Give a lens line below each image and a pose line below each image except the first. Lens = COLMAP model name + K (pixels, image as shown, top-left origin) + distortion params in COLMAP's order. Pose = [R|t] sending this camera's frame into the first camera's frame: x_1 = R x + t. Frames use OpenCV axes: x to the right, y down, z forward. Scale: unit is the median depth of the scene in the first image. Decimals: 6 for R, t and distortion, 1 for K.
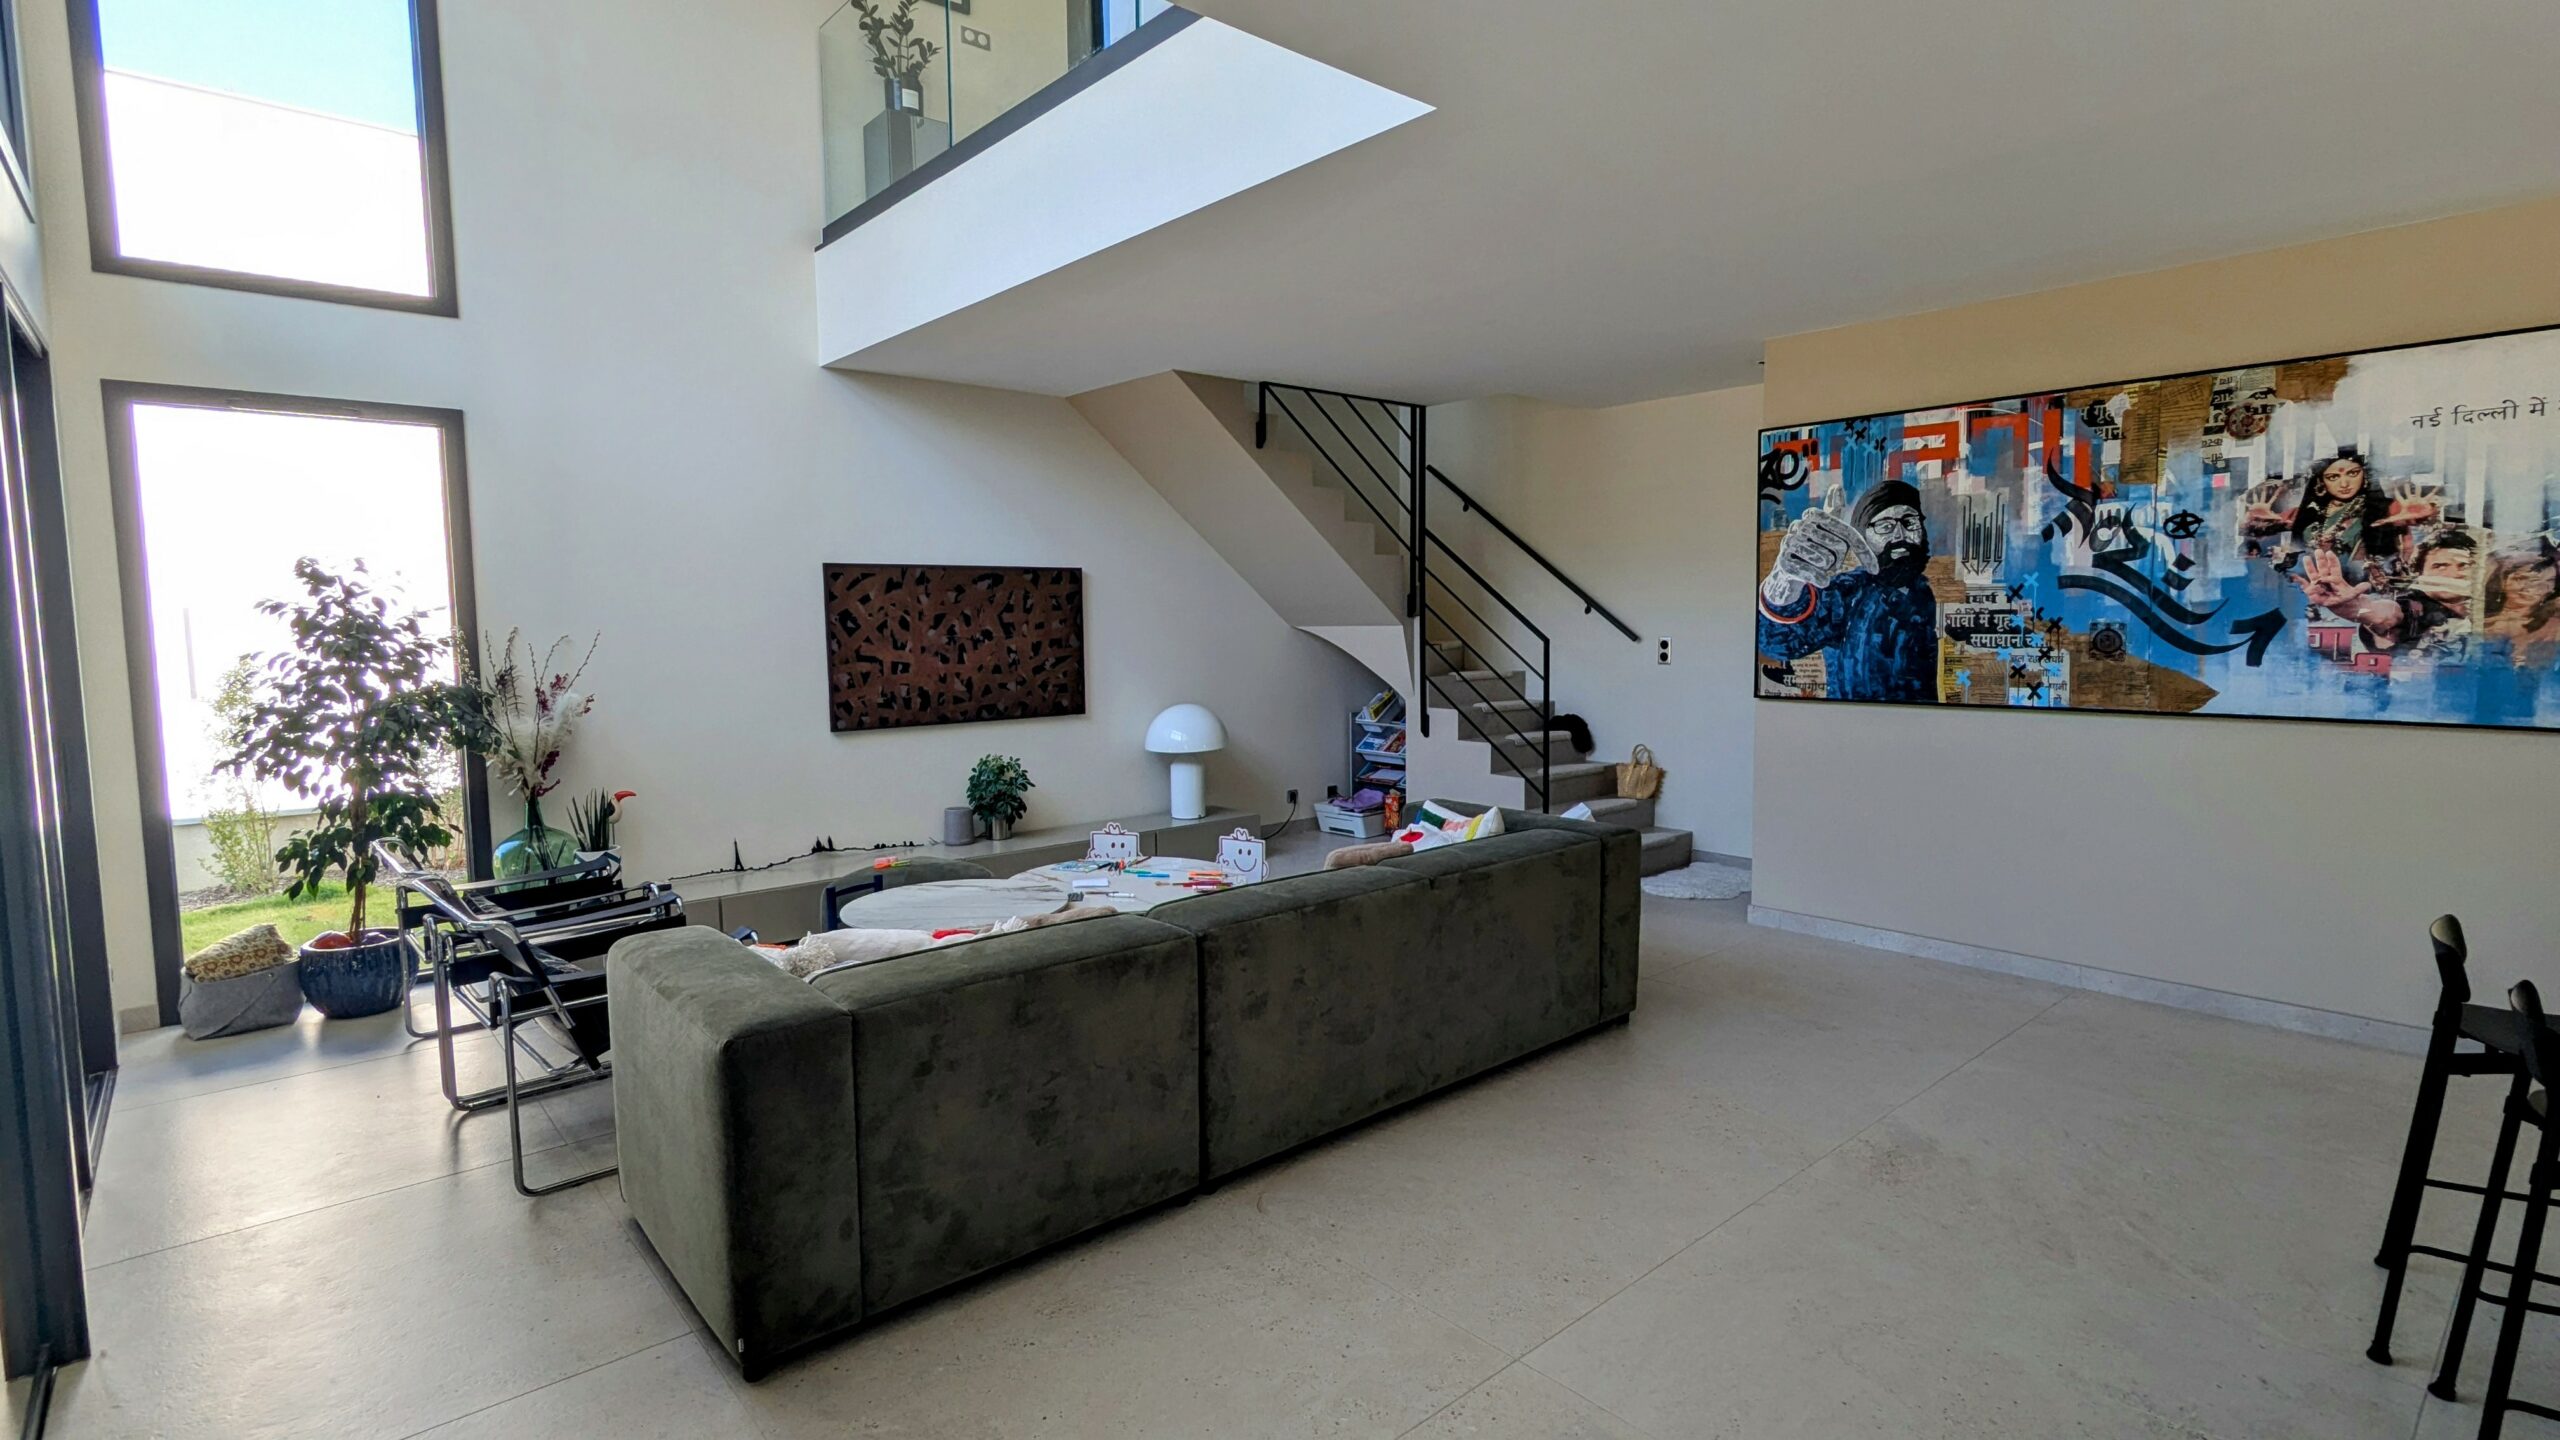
lens RADIAL K [[1211.4, 0, 1270.8], [0, 1211.4, 716.6], [0, 0, 1]] dist [0.002317, 0.000293]
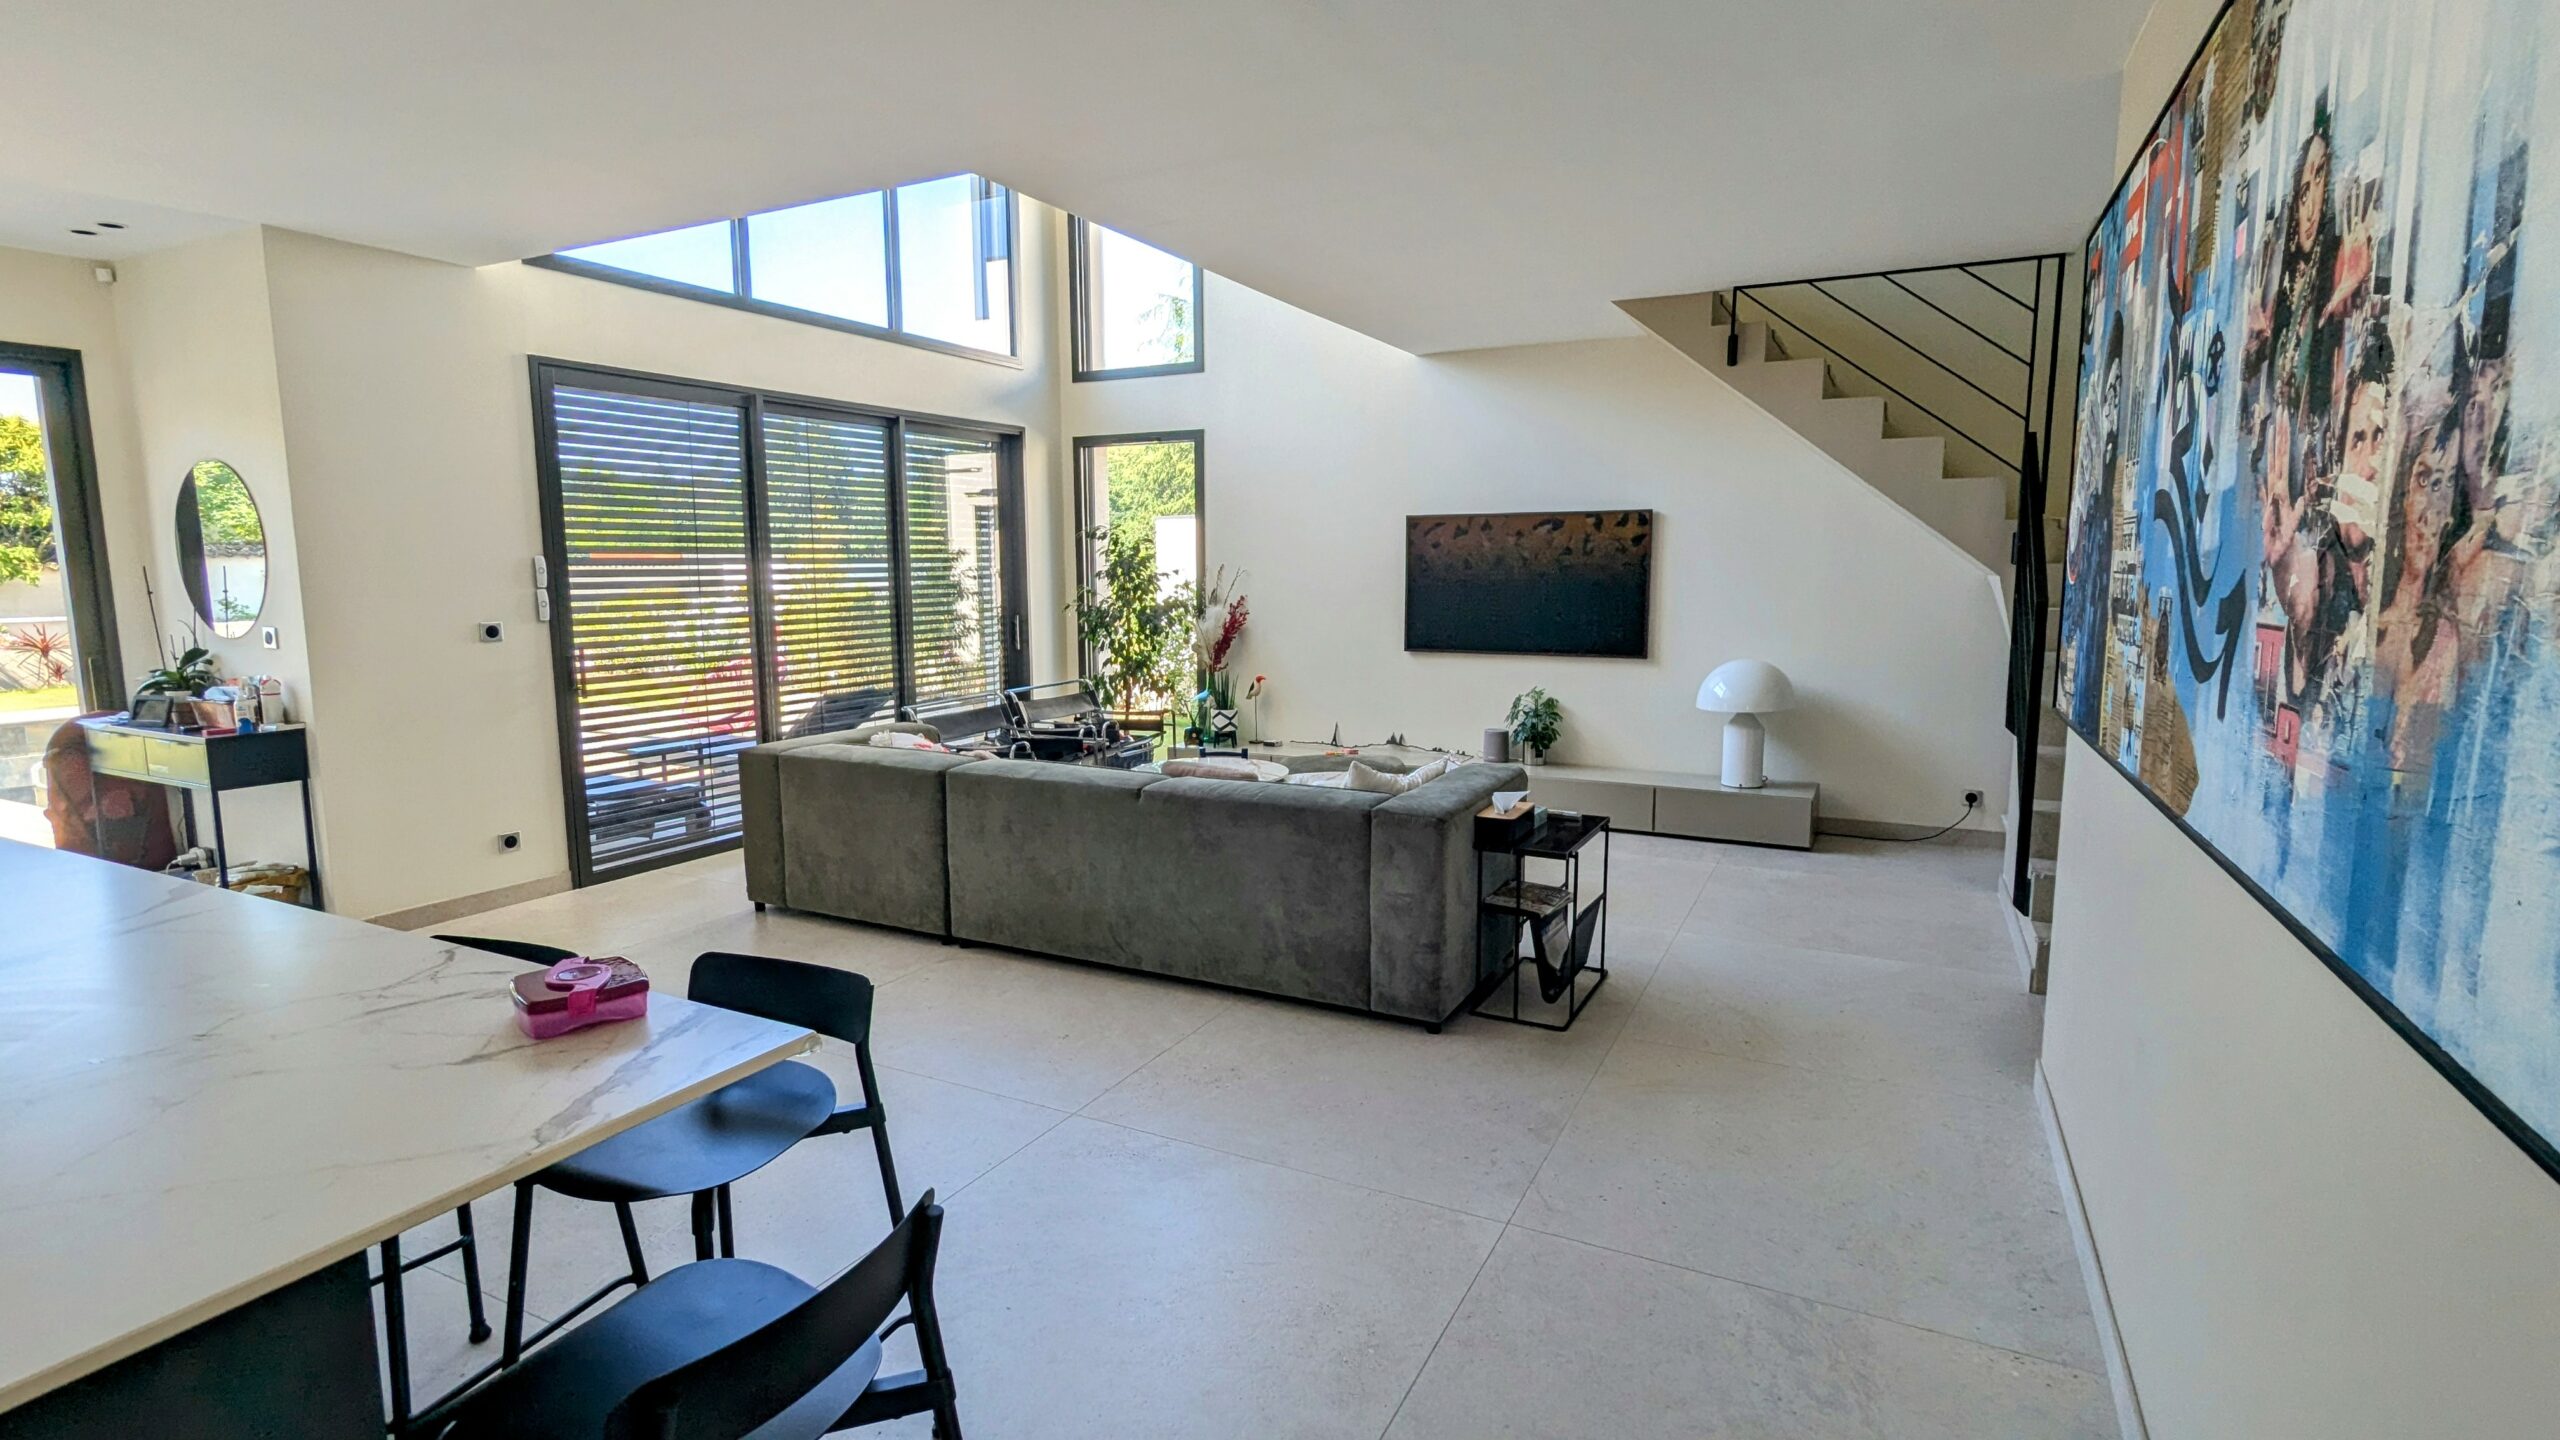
lens RADIAL K [[1211.4, 0, 1270.8], [0, 1211.4, 716.6], [0, 0, 1]] dist [0.002317, 0.000293]
pose [[0.368529, 0.129676, -0.920527, 0.782756], [-0.075920, 0.991114, 0.109225, -0.048548], [0.926511, 0.029634, 0.375099, 0.420549]]
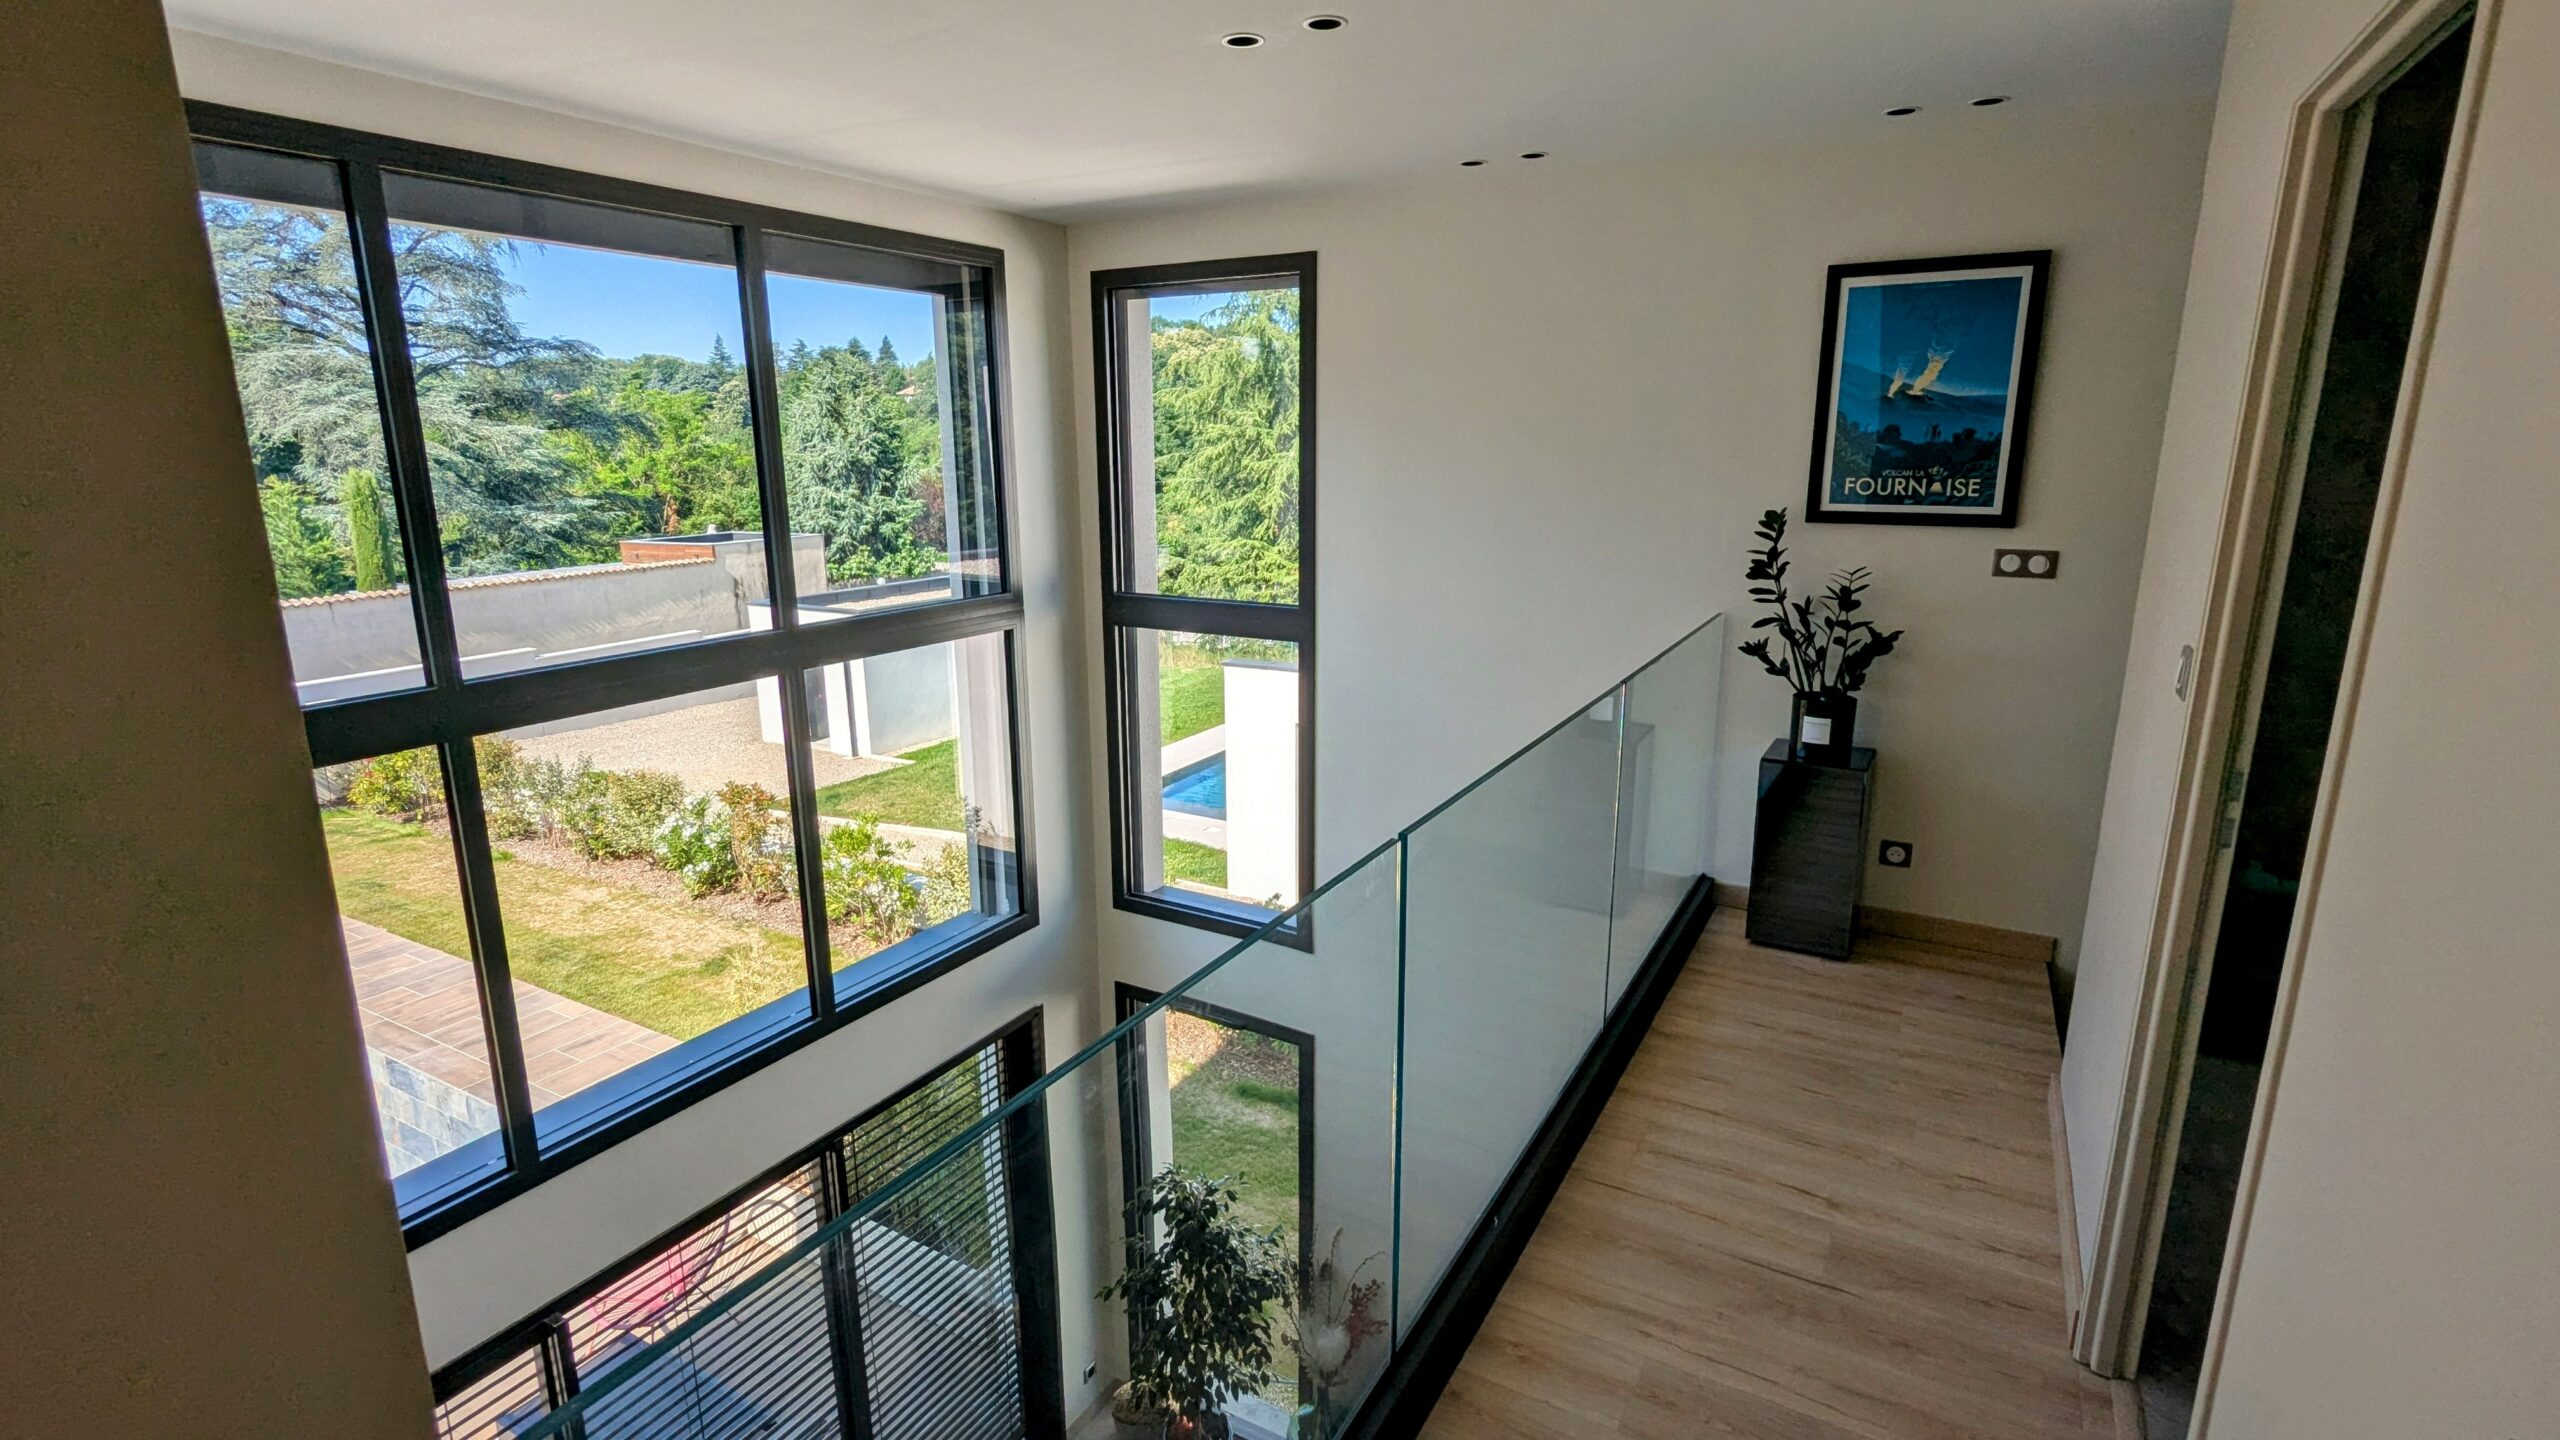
lens RADIAL K [[1211.4, 0, 1270.8], [0, 1211.4, 716.6], [0, 0, 1]] dist [0.002317, 0.000293]
pose [[0.323169, 0.216726, -0.921190, 0.190788], [-0.077360, 0.976215, 0.202532, -0.630440], [0.943174, 0.005811, 0.332248, 0.530989]]
